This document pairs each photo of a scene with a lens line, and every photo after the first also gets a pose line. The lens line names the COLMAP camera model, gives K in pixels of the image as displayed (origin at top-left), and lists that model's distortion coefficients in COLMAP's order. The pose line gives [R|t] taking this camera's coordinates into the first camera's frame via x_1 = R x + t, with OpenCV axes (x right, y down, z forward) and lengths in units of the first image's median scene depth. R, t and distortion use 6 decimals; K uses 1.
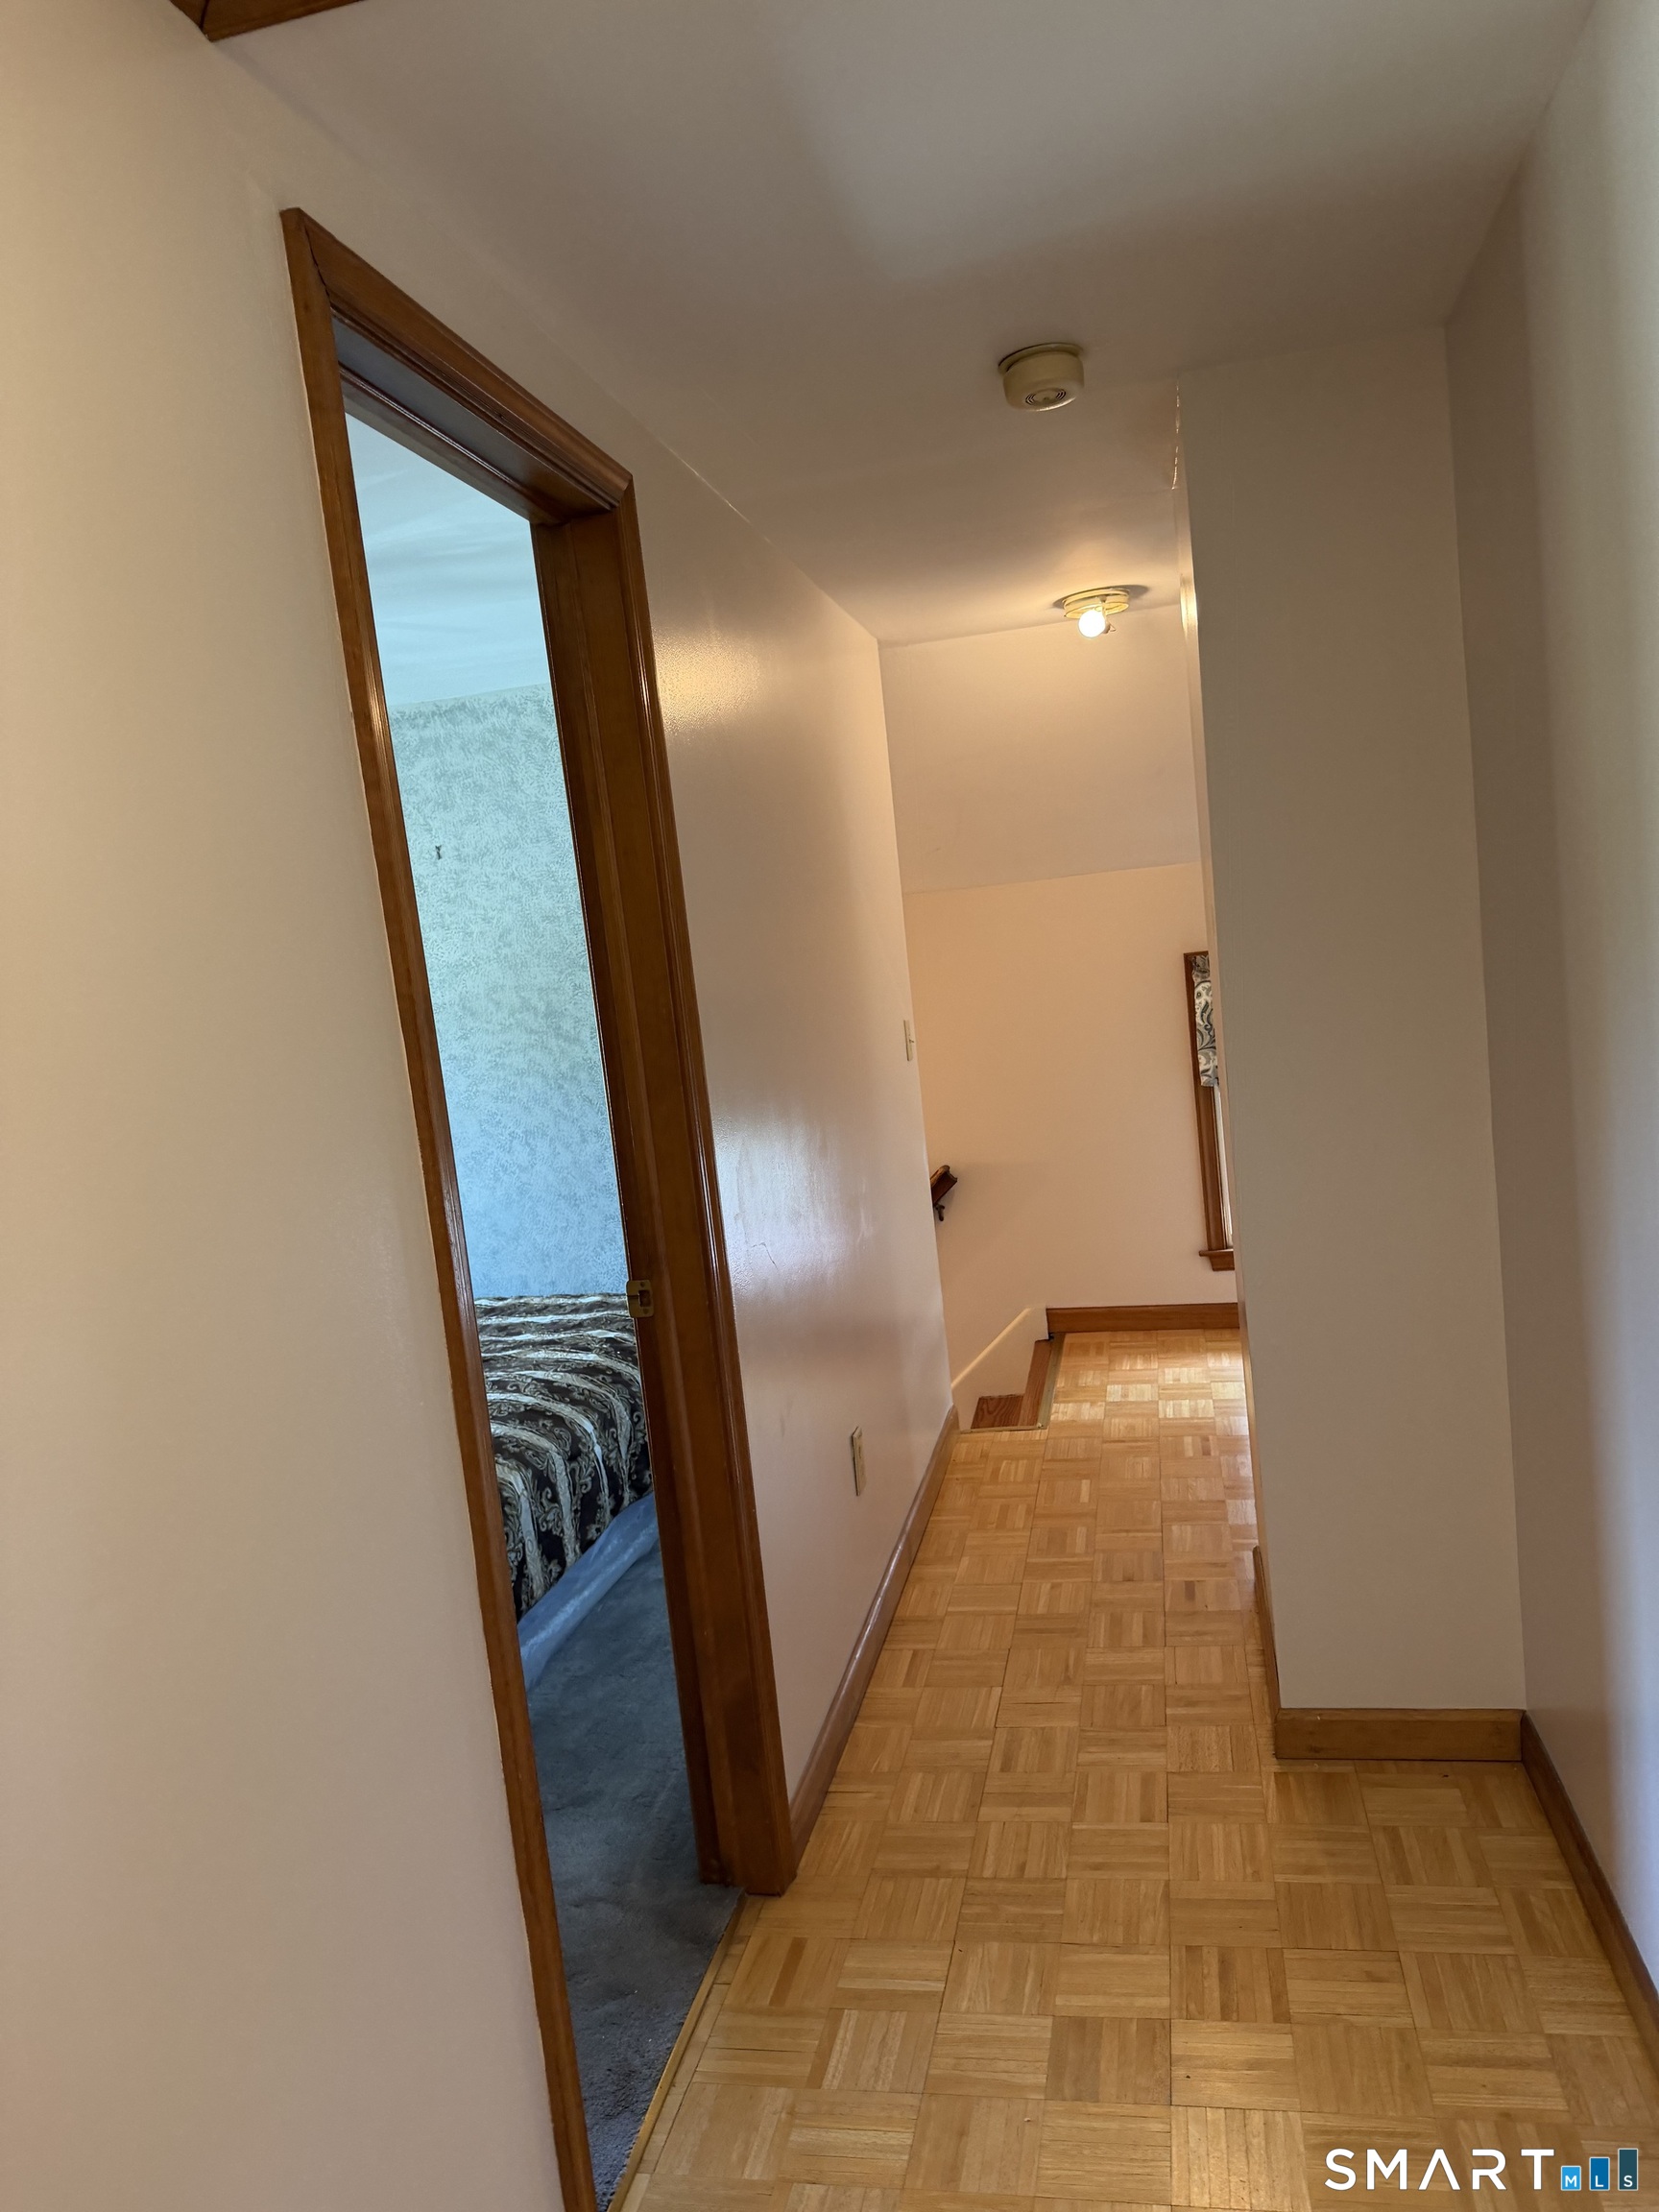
lens RADIAL K [[1542.1, 0, 829.5], [0, 1542.1, 1106.0], [0, 0, 1]] dist [0.004888, -0.022298]
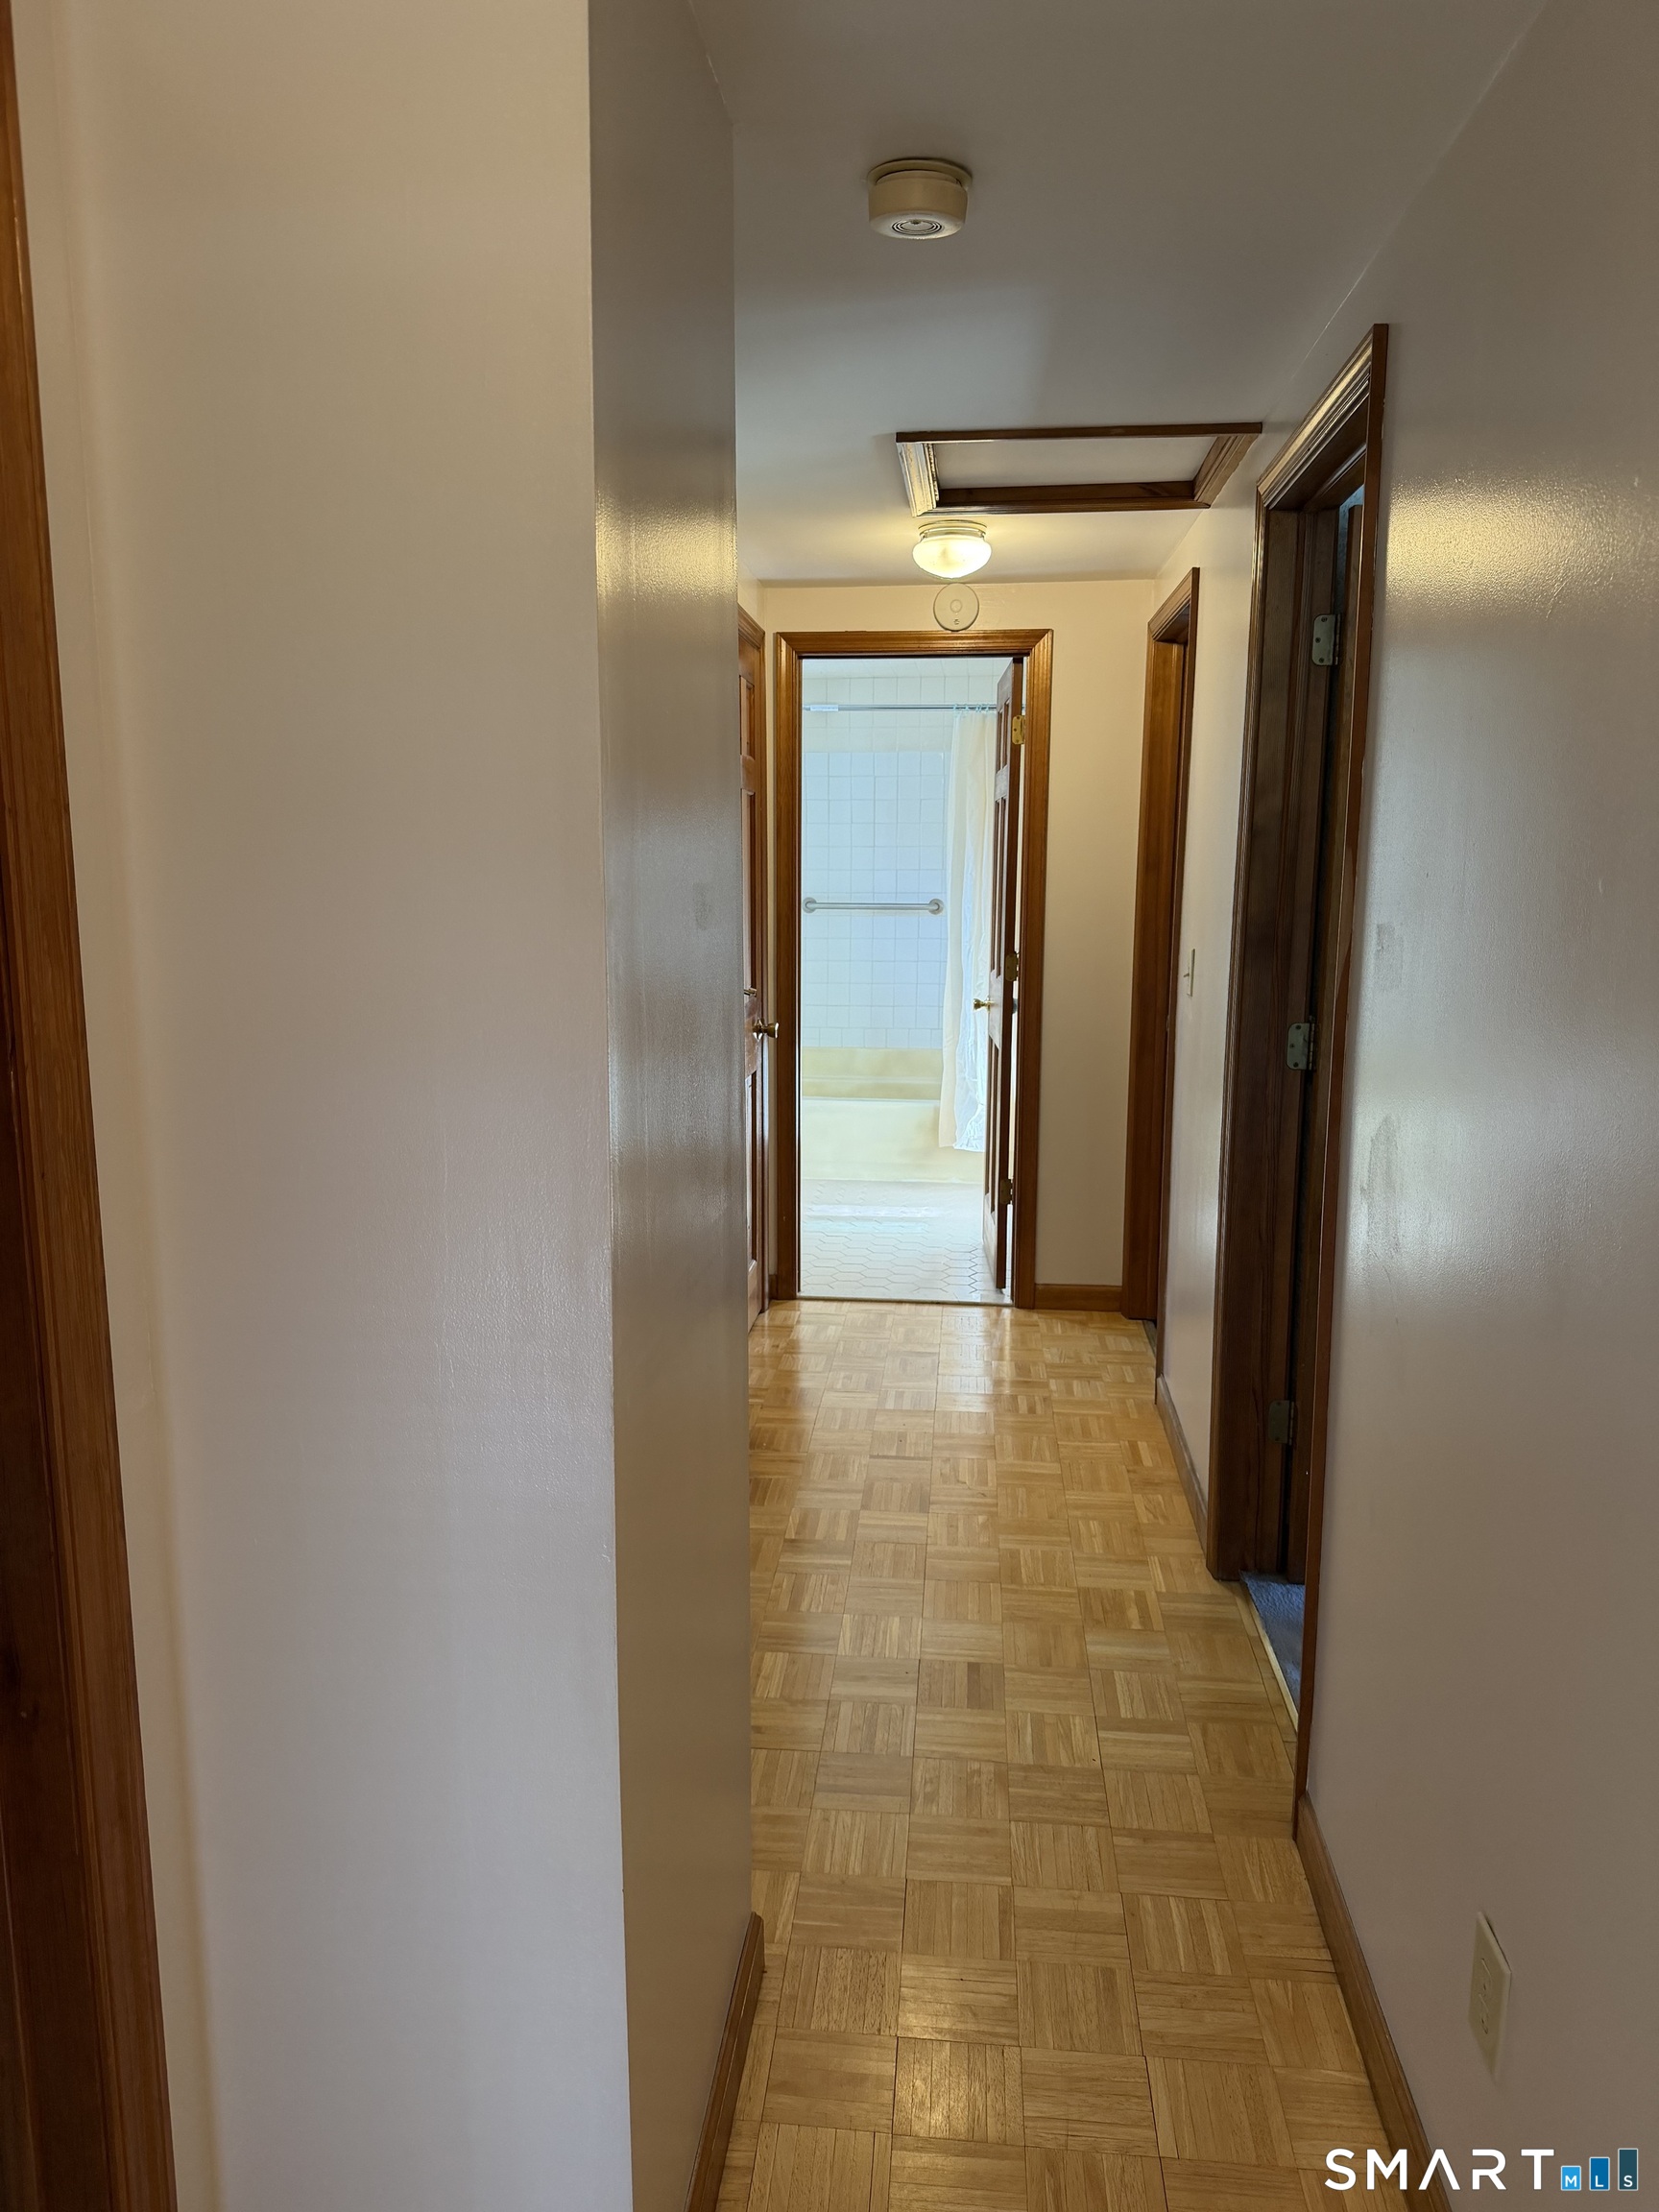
lens RADIAL K [[1542.1, 0, 829.5], [0, 1542.1, 1106.0], [0, 0, 1]] dist [0.004888, -0.022298]
pose [[-0.987568, 0.120429, -0.101027, 0.311845], [0.087640, 0.955364, 0.282133, -0.234958], [0.130495, 0.269772, -0.954041, 1.799446]]
